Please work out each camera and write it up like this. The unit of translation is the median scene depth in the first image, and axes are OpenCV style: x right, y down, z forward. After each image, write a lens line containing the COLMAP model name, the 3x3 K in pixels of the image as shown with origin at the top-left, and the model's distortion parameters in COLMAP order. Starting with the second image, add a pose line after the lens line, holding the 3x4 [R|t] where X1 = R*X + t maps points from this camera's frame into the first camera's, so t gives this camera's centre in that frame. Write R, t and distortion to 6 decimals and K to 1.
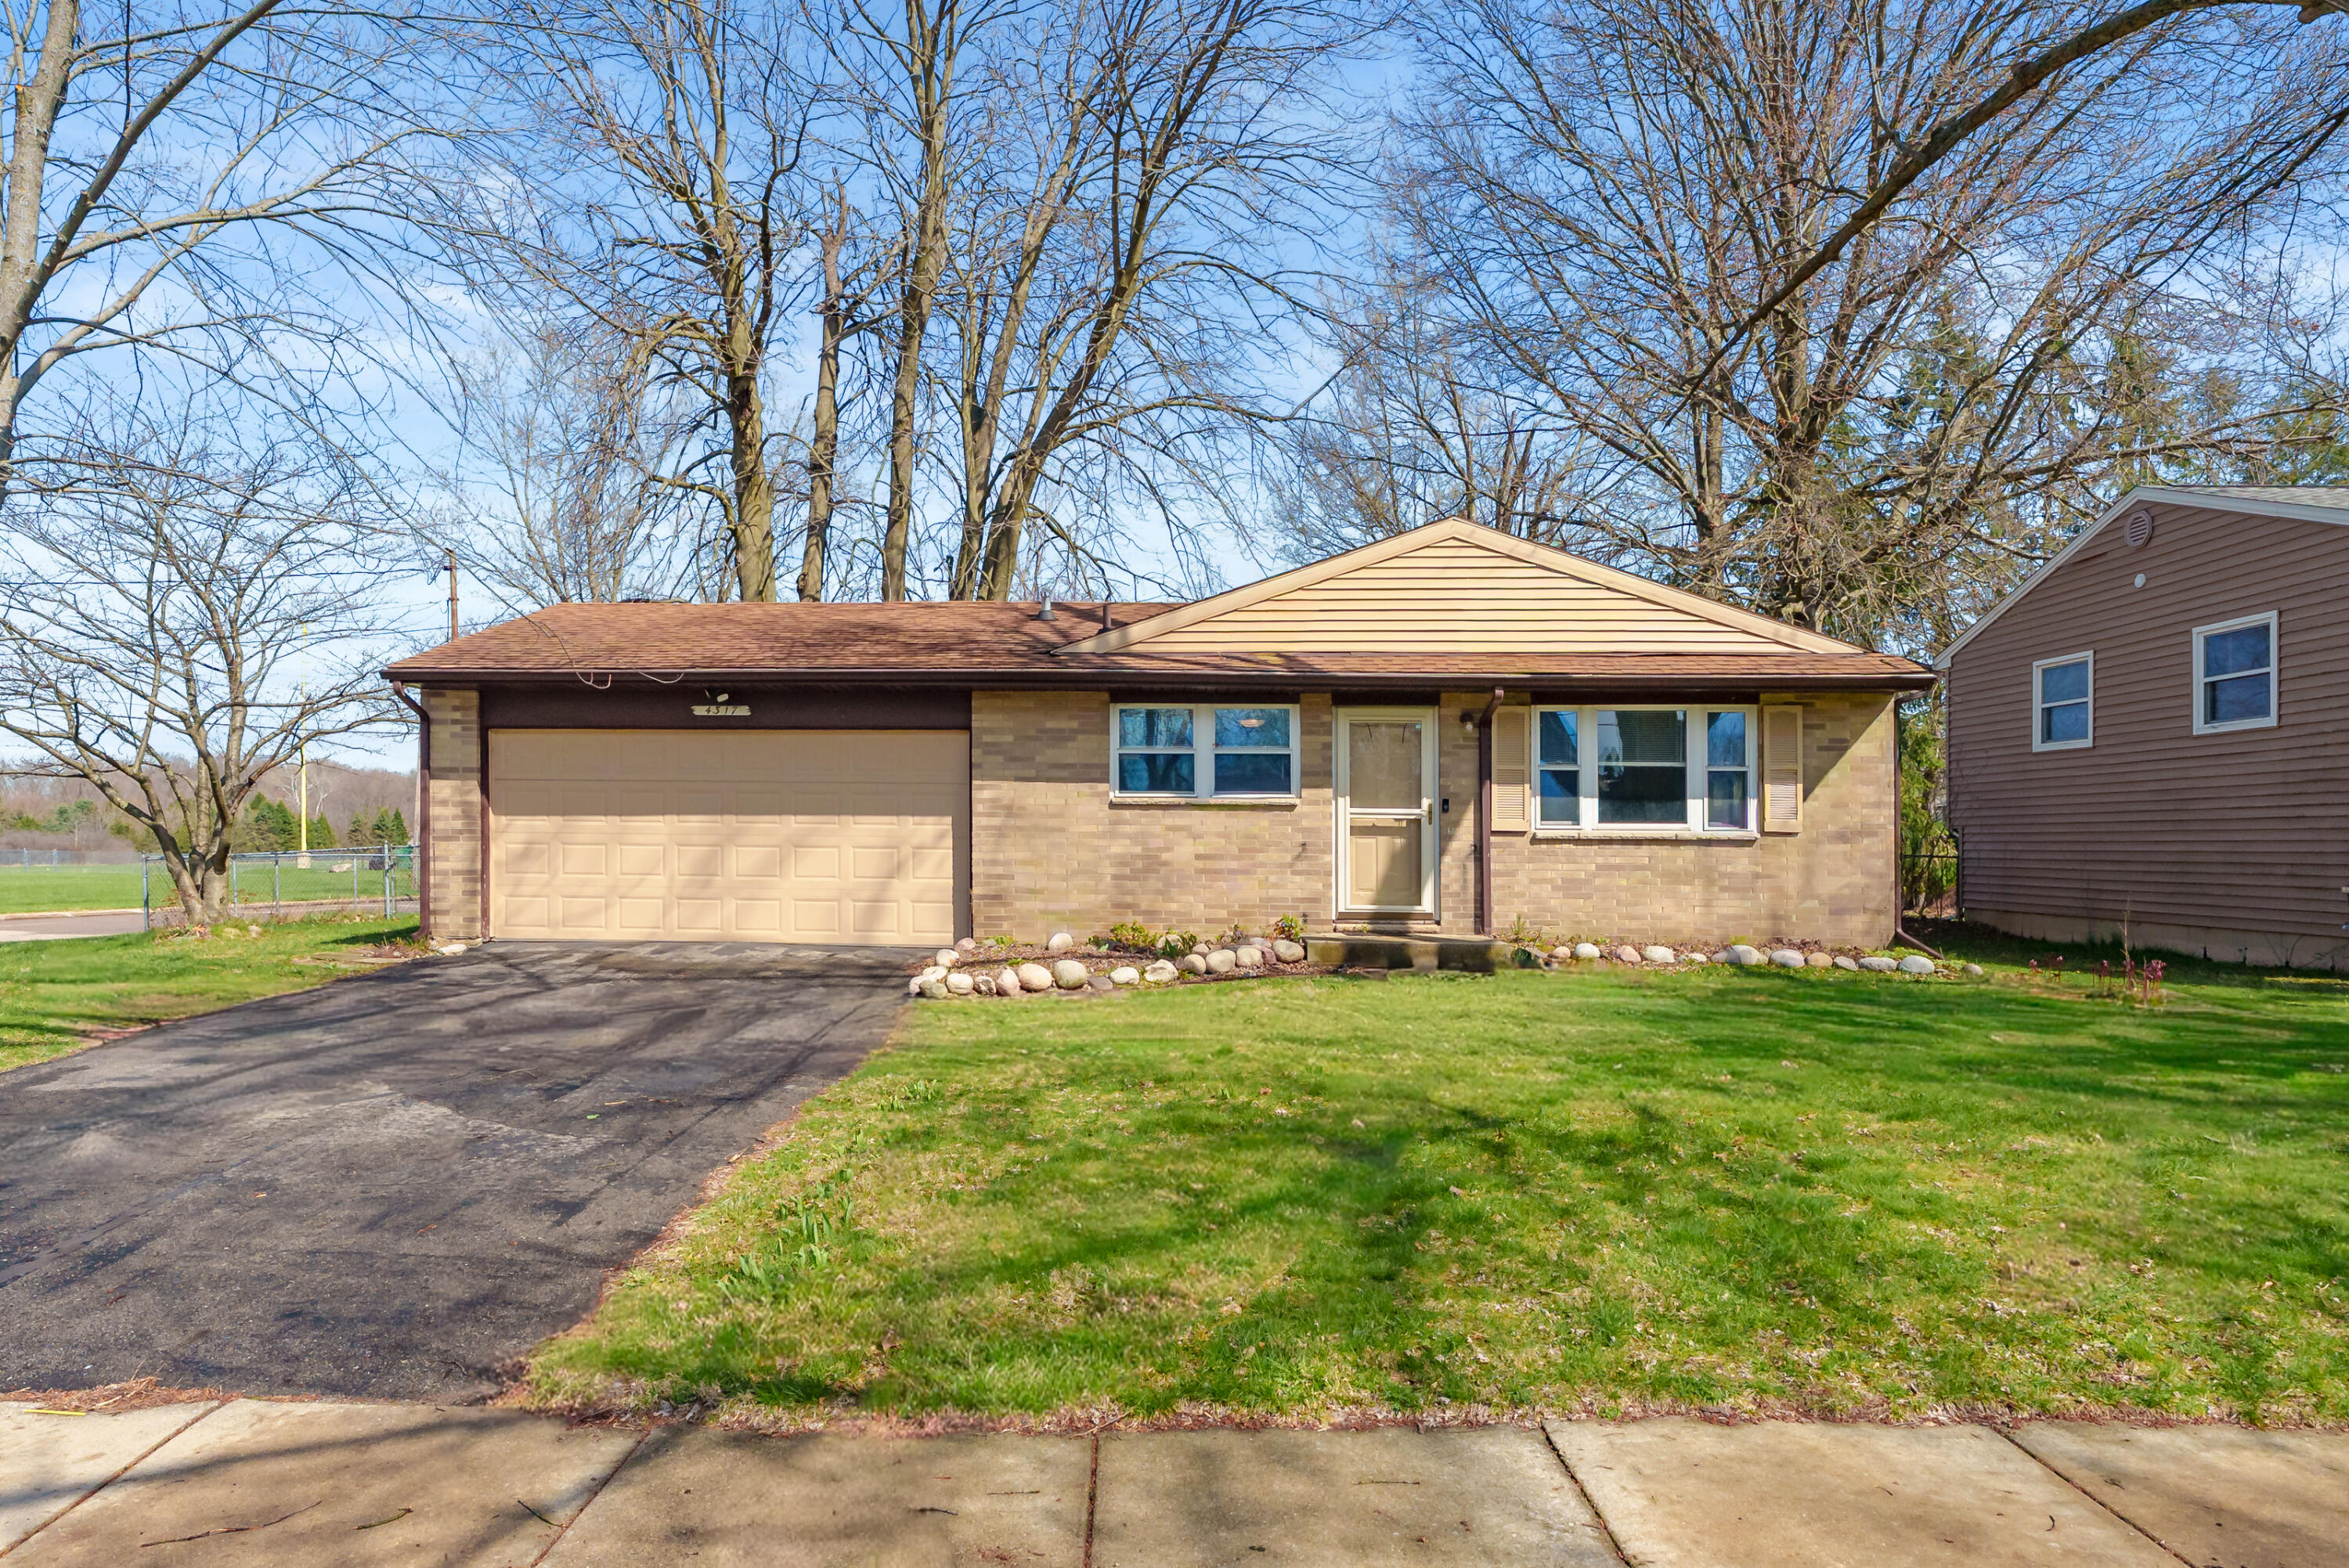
lens RADIAL K [[1151.8, 0, 1174.5], [0, 1151.8, 784.0], [0, 0, 1]] dist [0.000752, 0.000334]
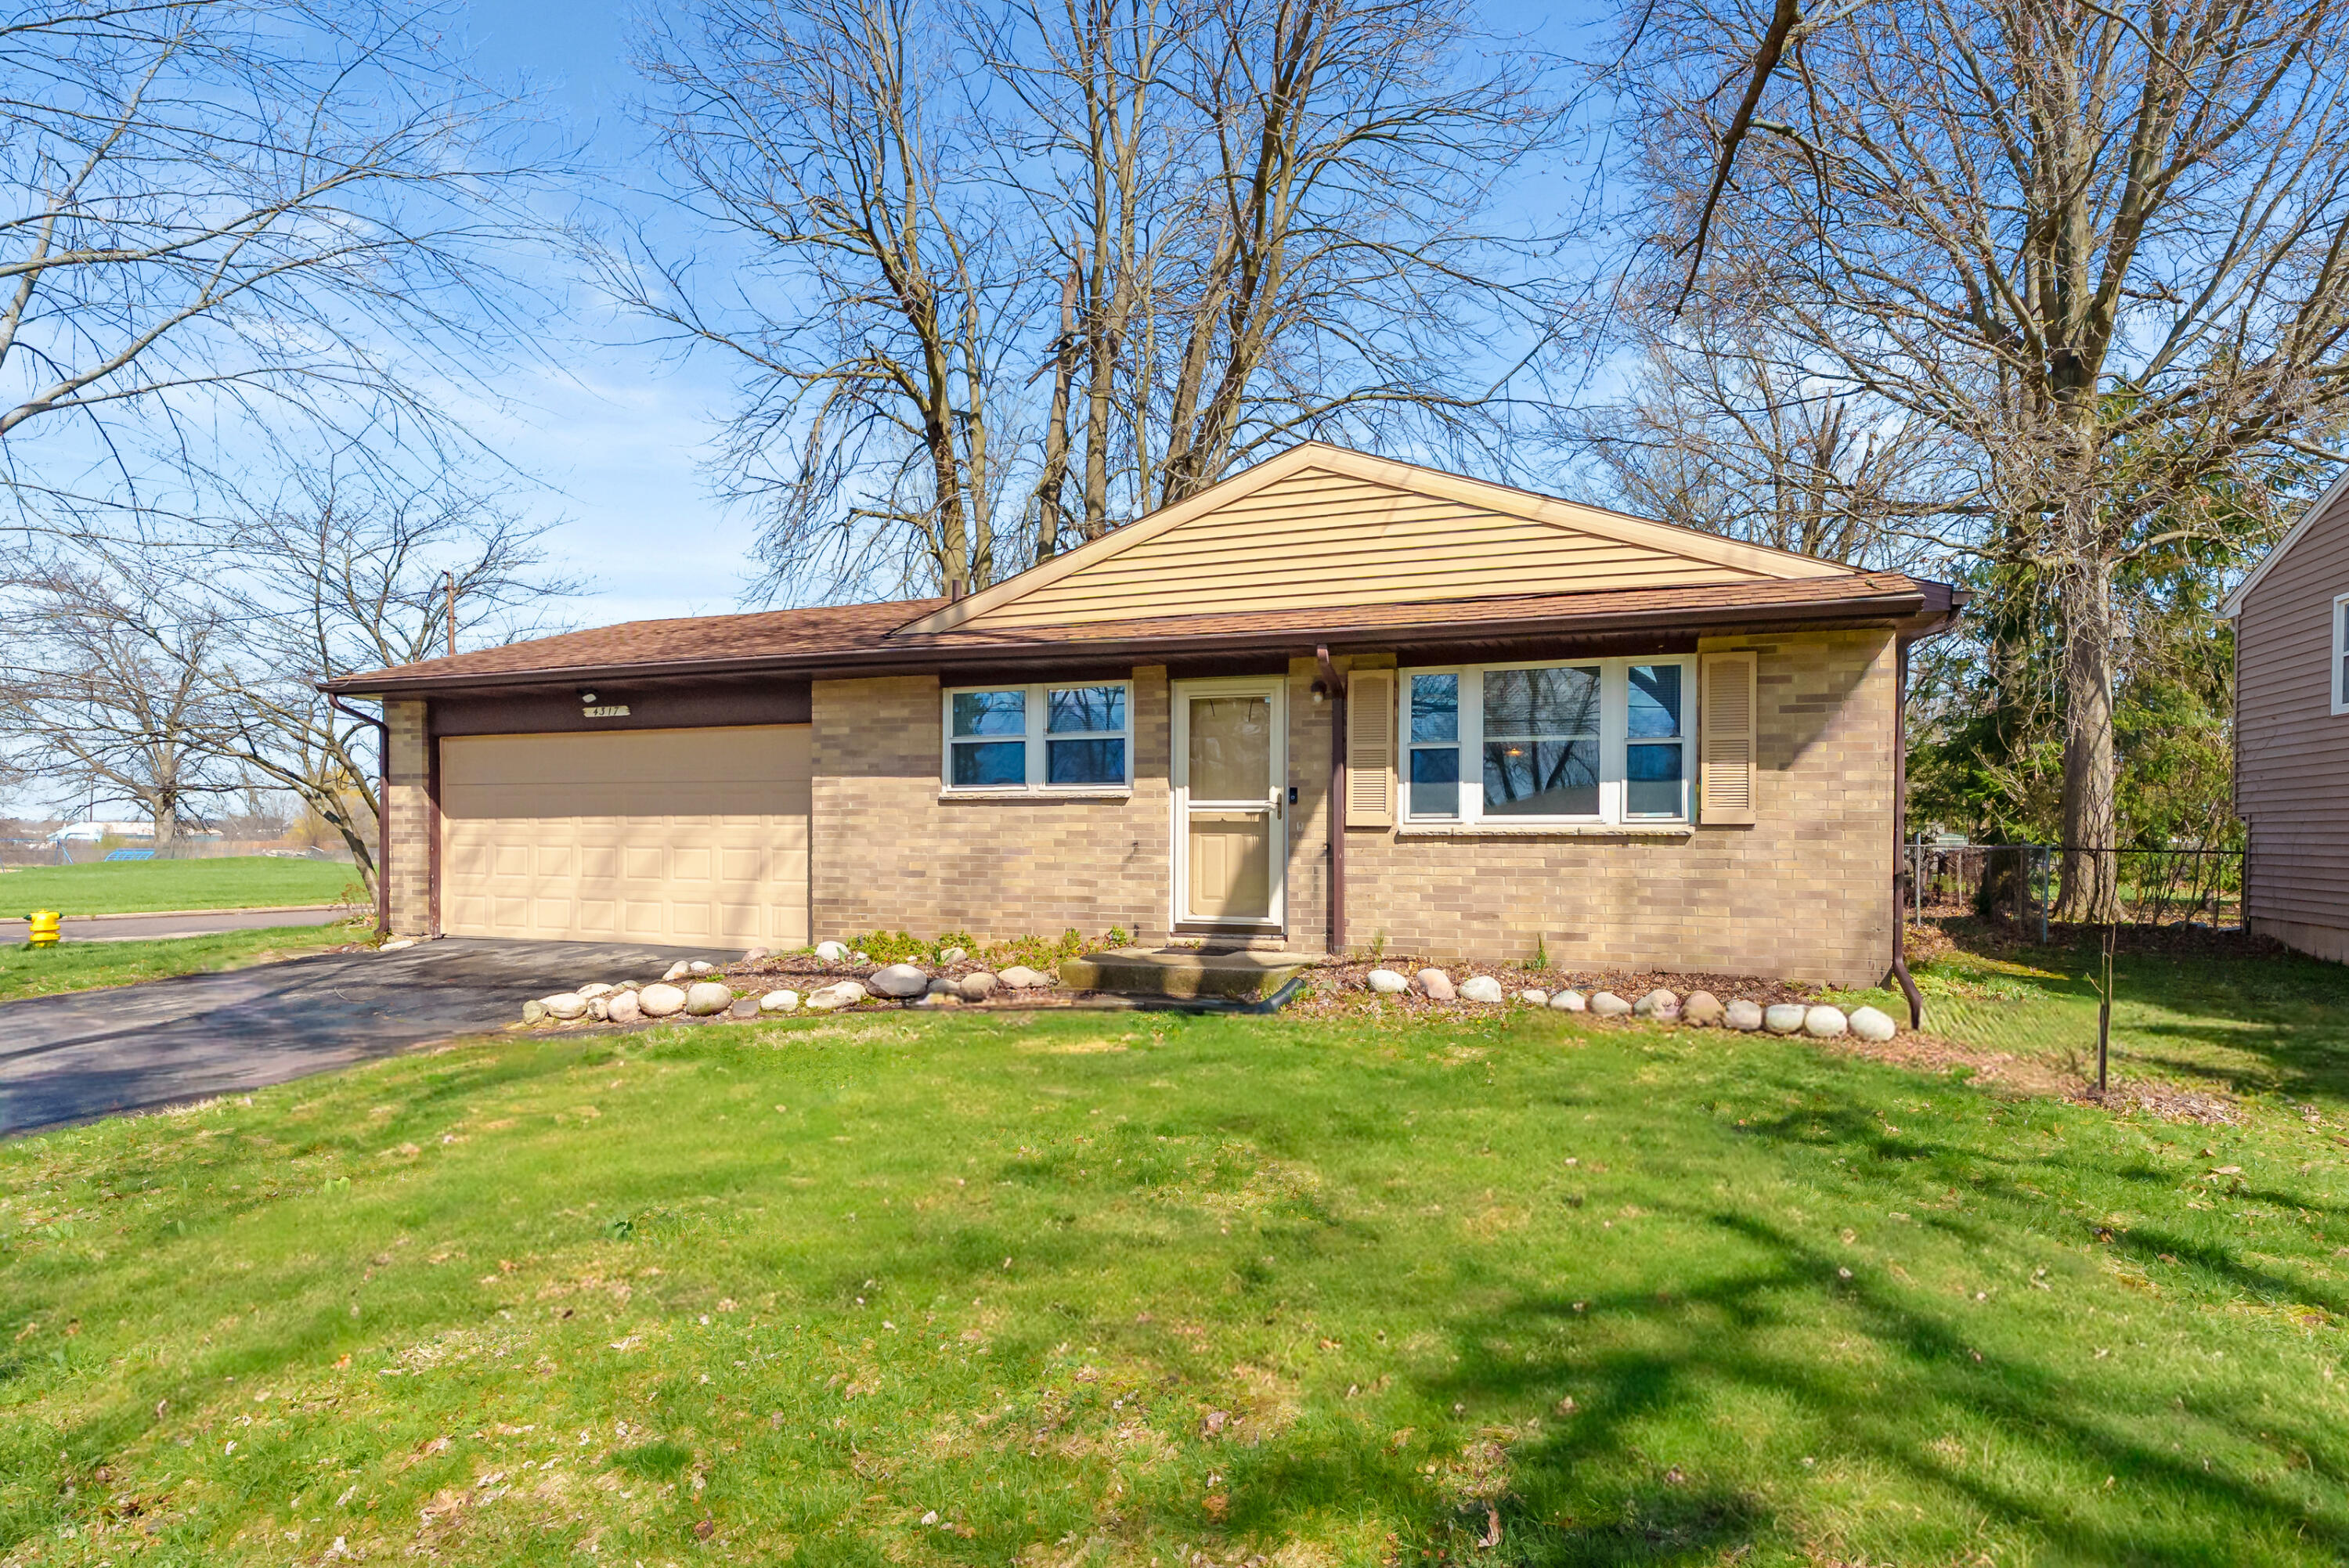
lens RADIAL K [[1079.3, 0, 1178.5], [0, 1079.3, 805.2], [0, 0, 1]] dist [-0.004017, -0.000270]
pose [[0.969579, -0.012882, -0.244440, 0.337050], [0.017837, 0.999678, 0.018066, 0.009962], [0.244129, -0.021877, 0.969496, 0.231726]]
